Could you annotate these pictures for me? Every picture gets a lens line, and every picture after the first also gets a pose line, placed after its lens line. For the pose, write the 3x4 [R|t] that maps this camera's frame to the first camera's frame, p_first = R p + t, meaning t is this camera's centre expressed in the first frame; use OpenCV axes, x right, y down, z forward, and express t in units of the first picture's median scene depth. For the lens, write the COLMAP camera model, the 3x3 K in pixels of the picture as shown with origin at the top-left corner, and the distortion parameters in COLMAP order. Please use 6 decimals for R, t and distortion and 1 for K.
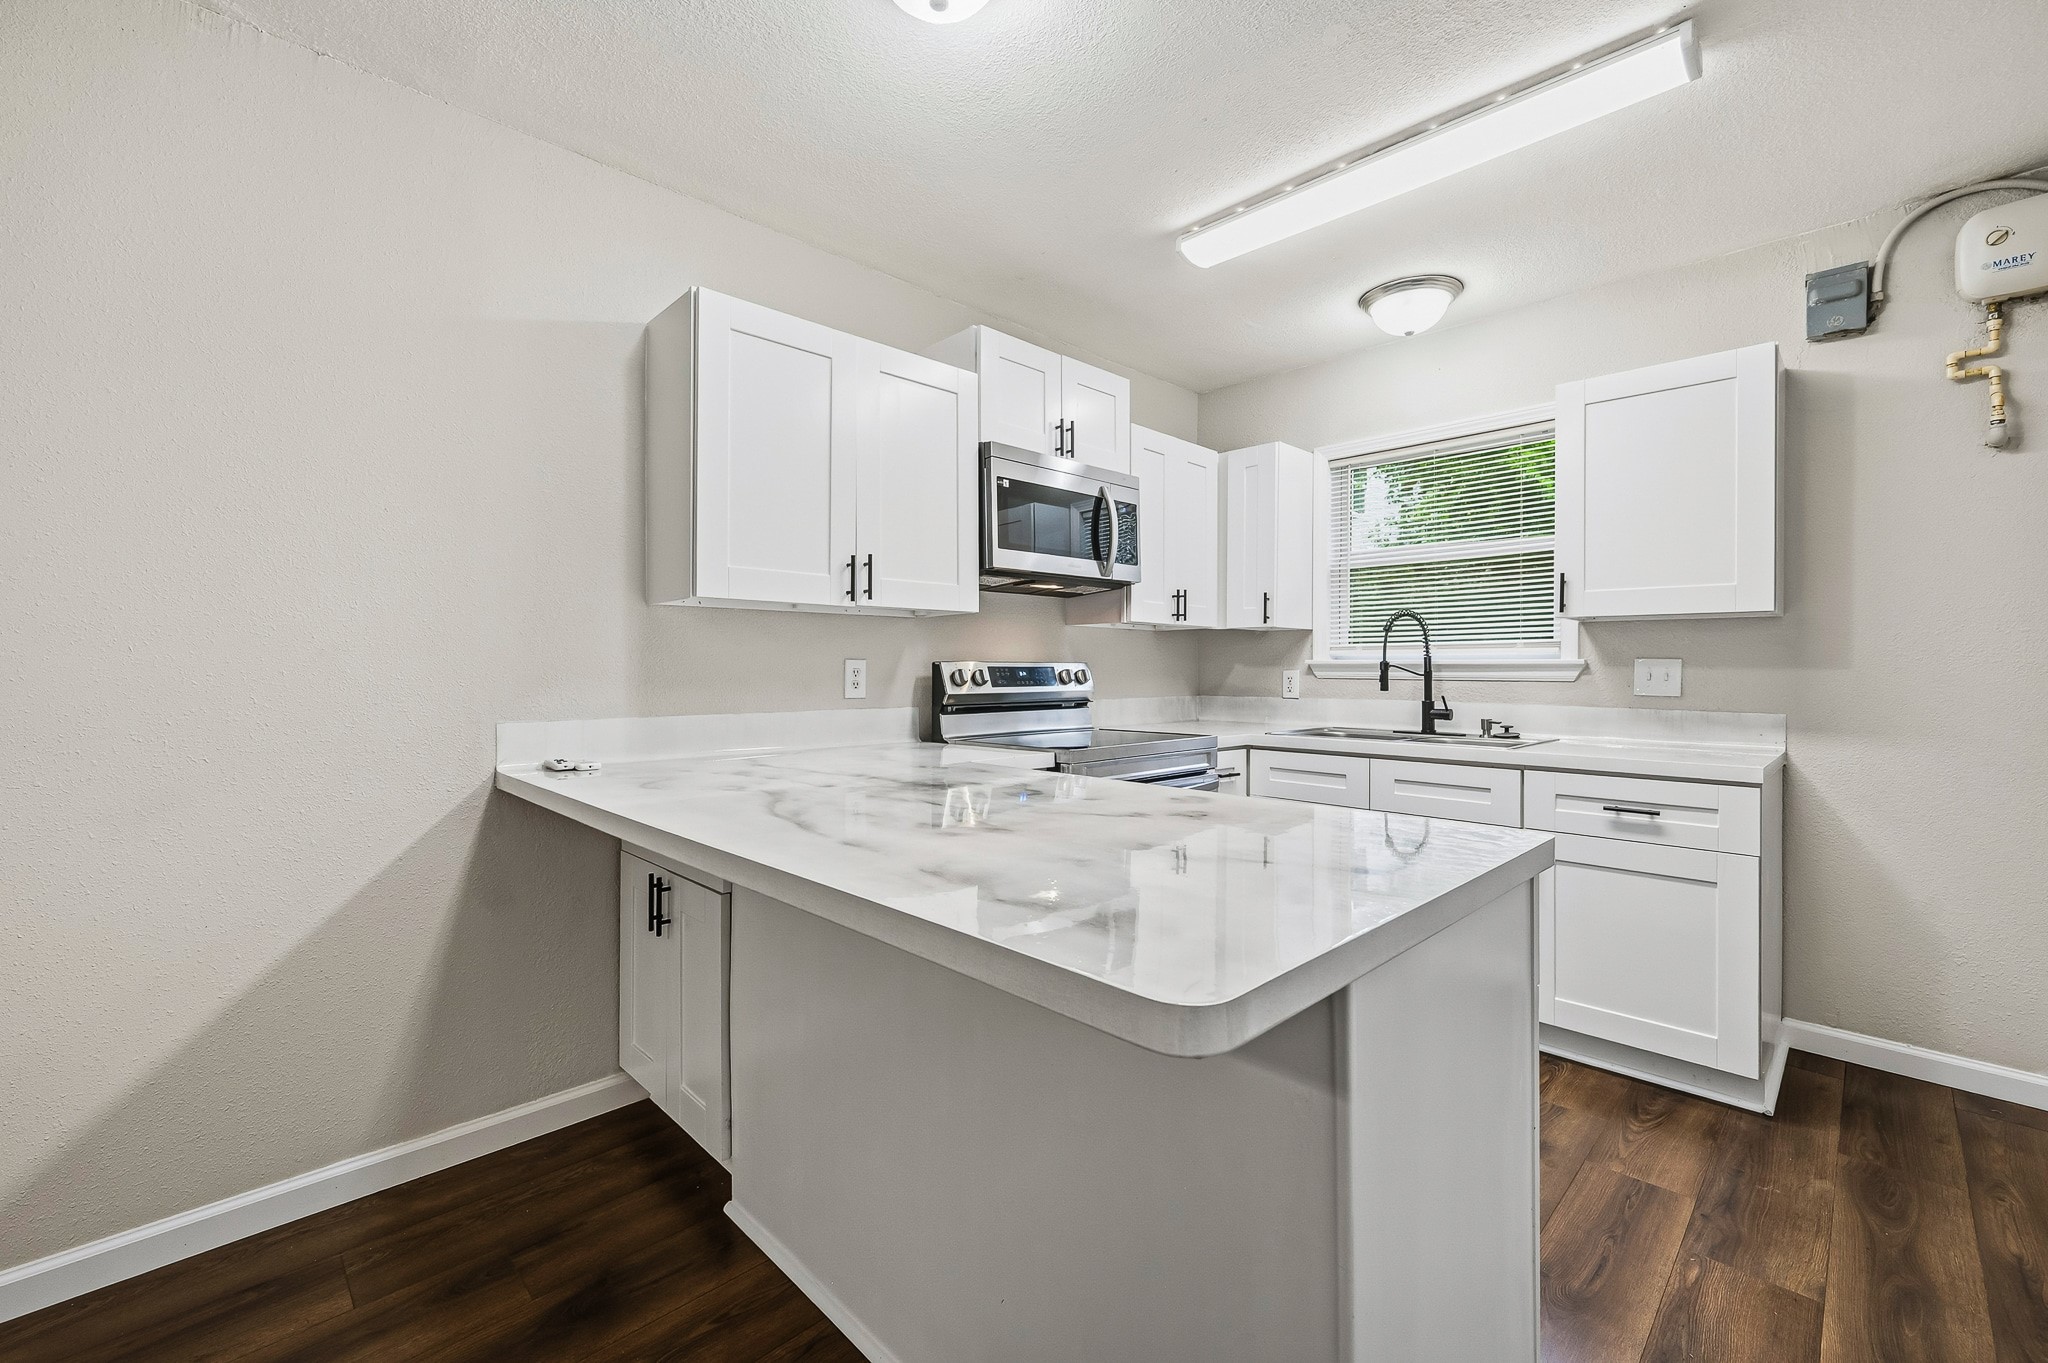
lens RADIAL K [[843.3, 0, 1007.0], [0, 843.3, 668.7], [0, 0, 1]] dist [-0.000157, 0.000041]
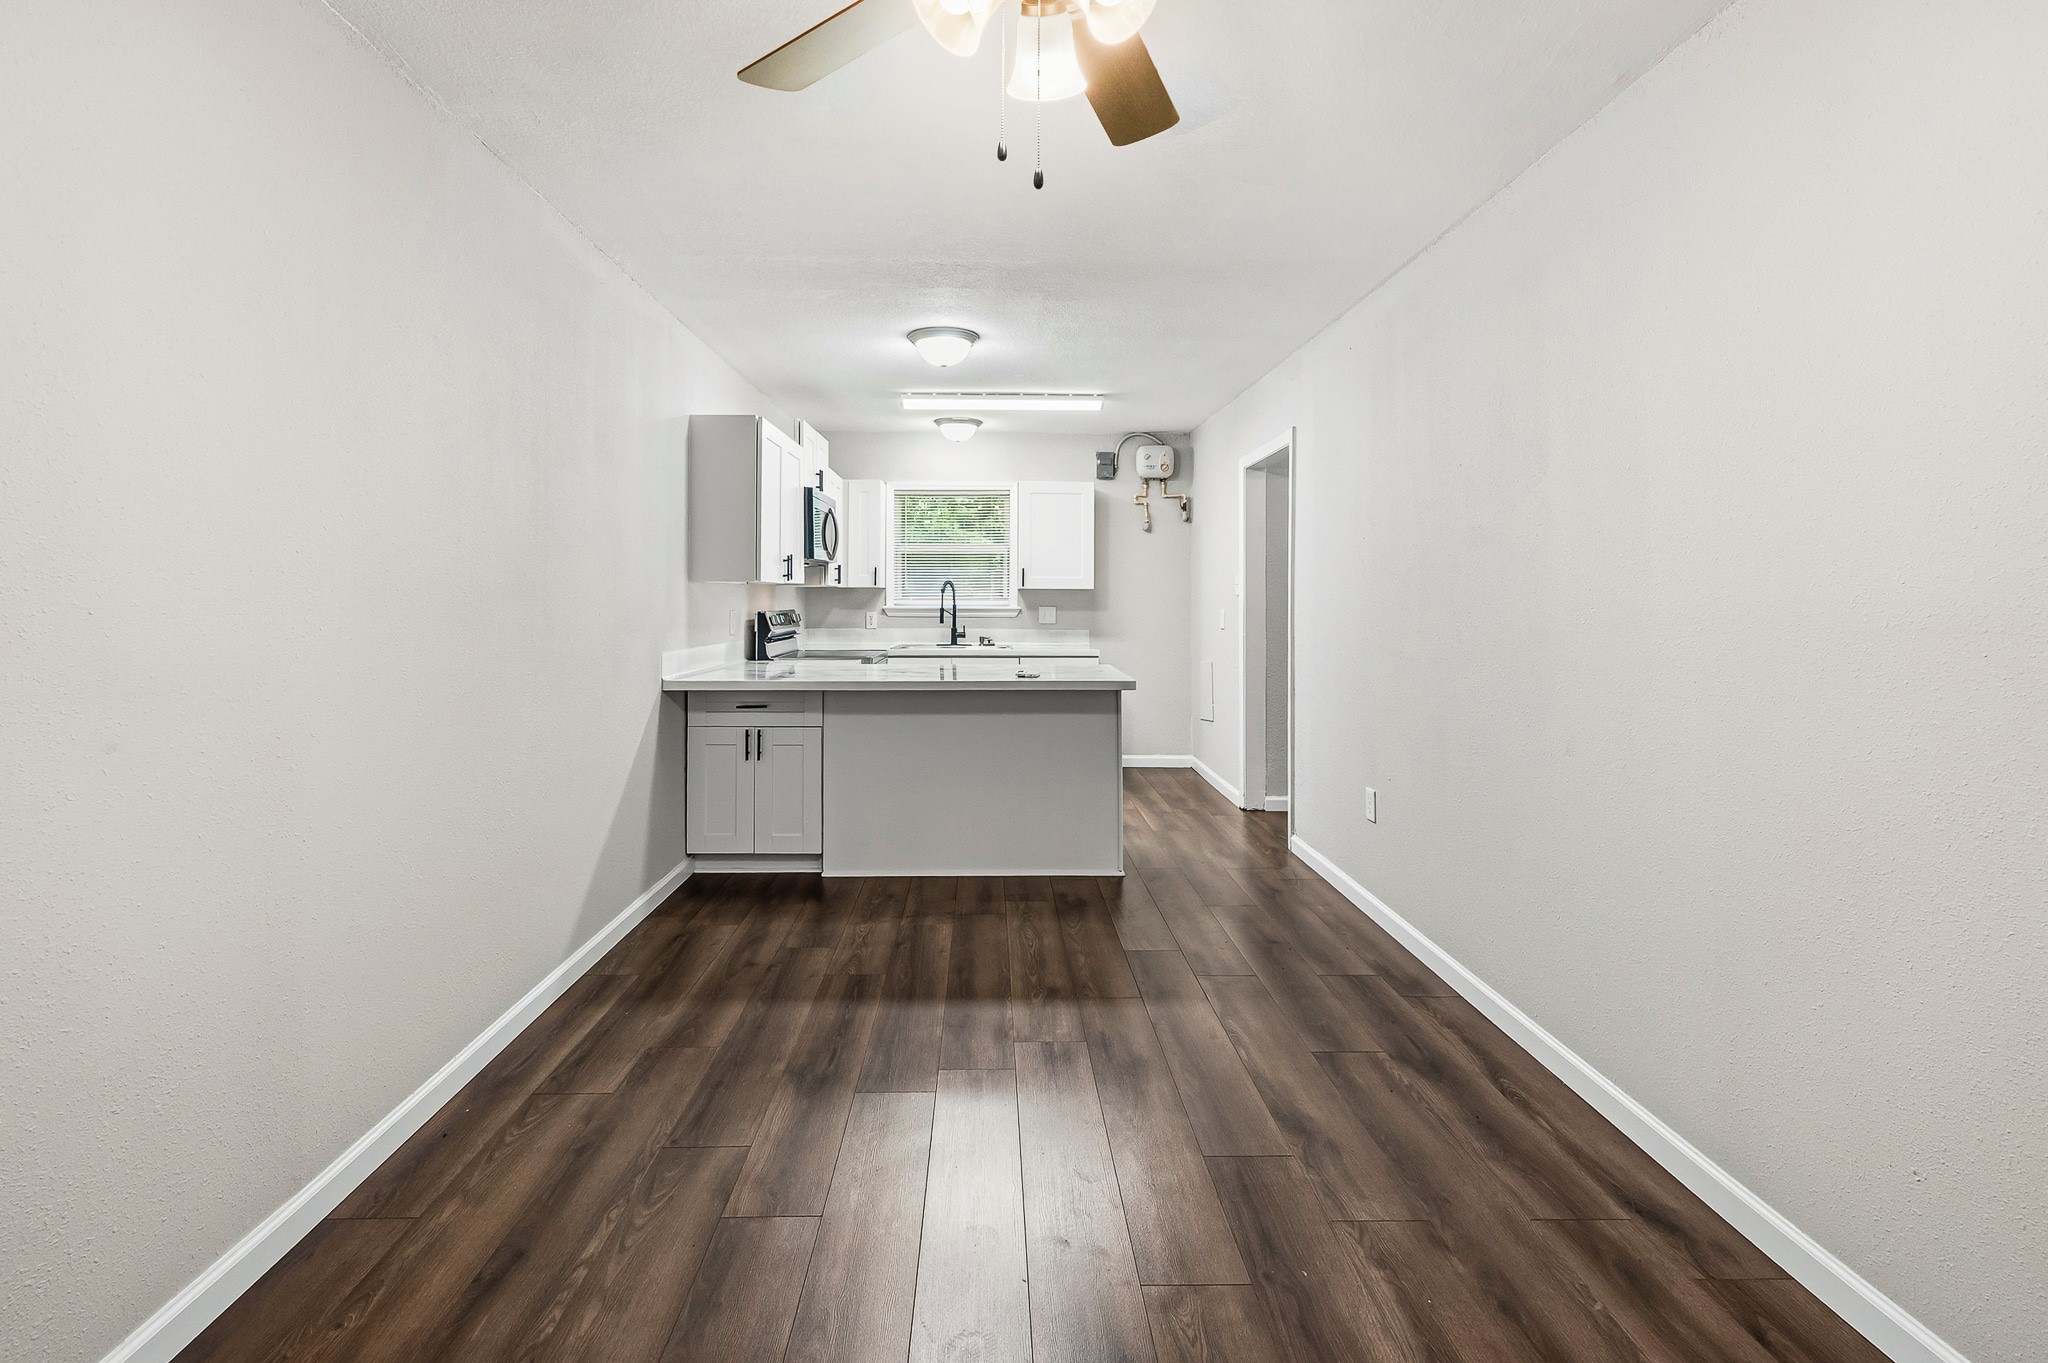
lens RADIAL K [[938.7, 0, 994.3], [0, 938.7, 593.0], [0, 0, 1]] dist [0.000722, -0.000237]
pose [[0.684718, 0.004130, 0.728796, -1.079680], [-0.002738, 0.999991, -0.003095, -0.038318], [-0.728803, 0.000124, 0.684724, -0.570147]]
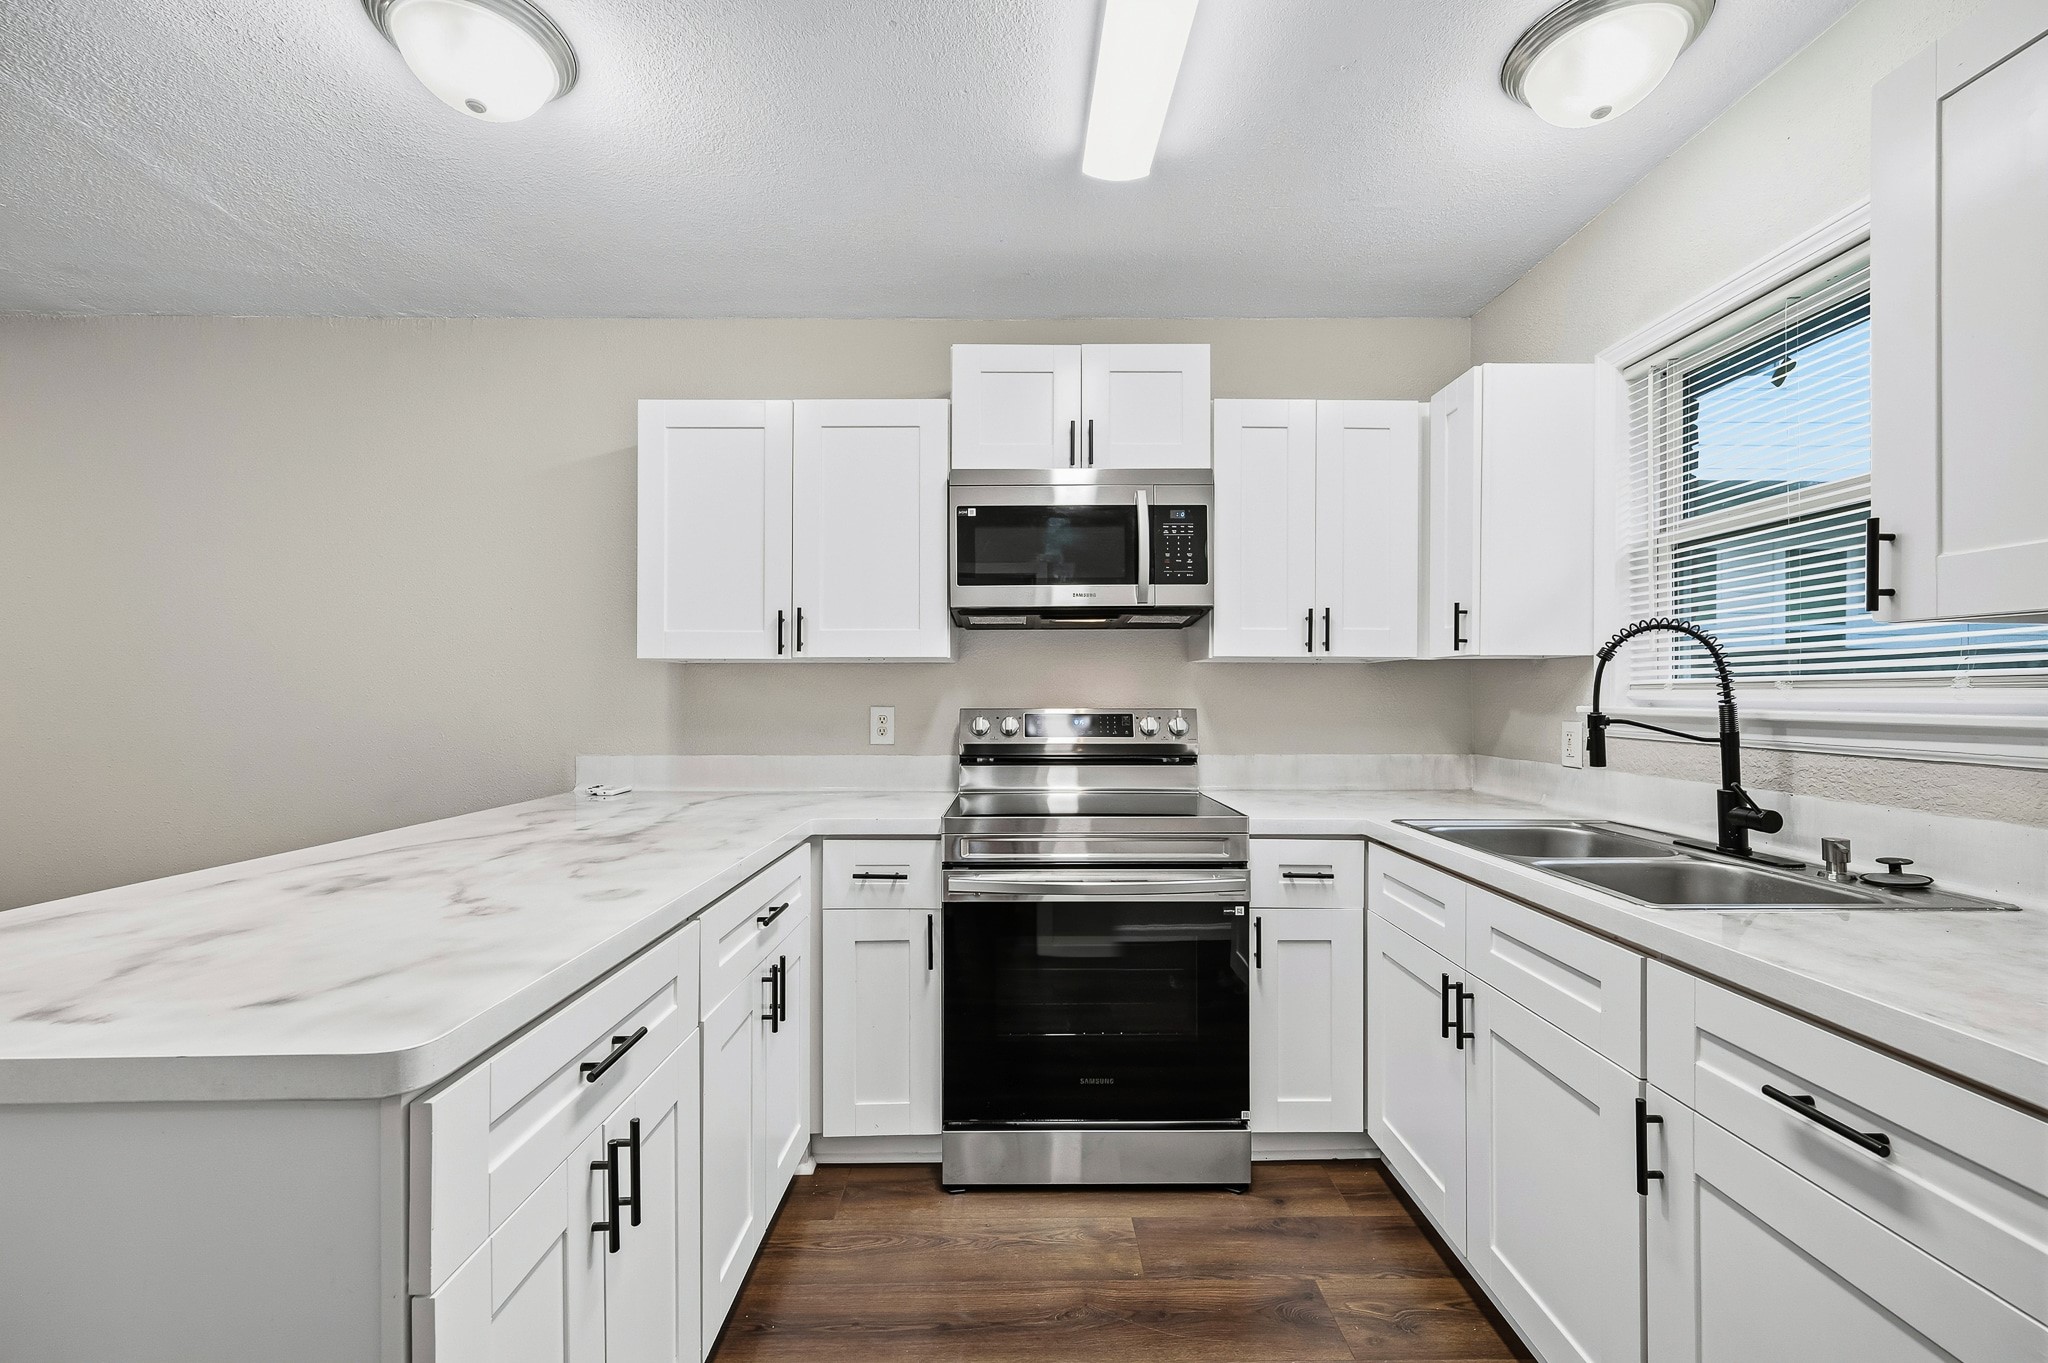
lens RADIAL K [[818.3, 0, 1029.1], [0, 818.3, 687.0], [0, 0, 1]] dist [0.001621, 0.000002]
pose [[0.730120, -0.007842, -0.683274, 0.578116], [0.001172, 0.999947, -0.010224, -0.022596], [0.683318, 0.006664, 0.730091, 0.367533]]
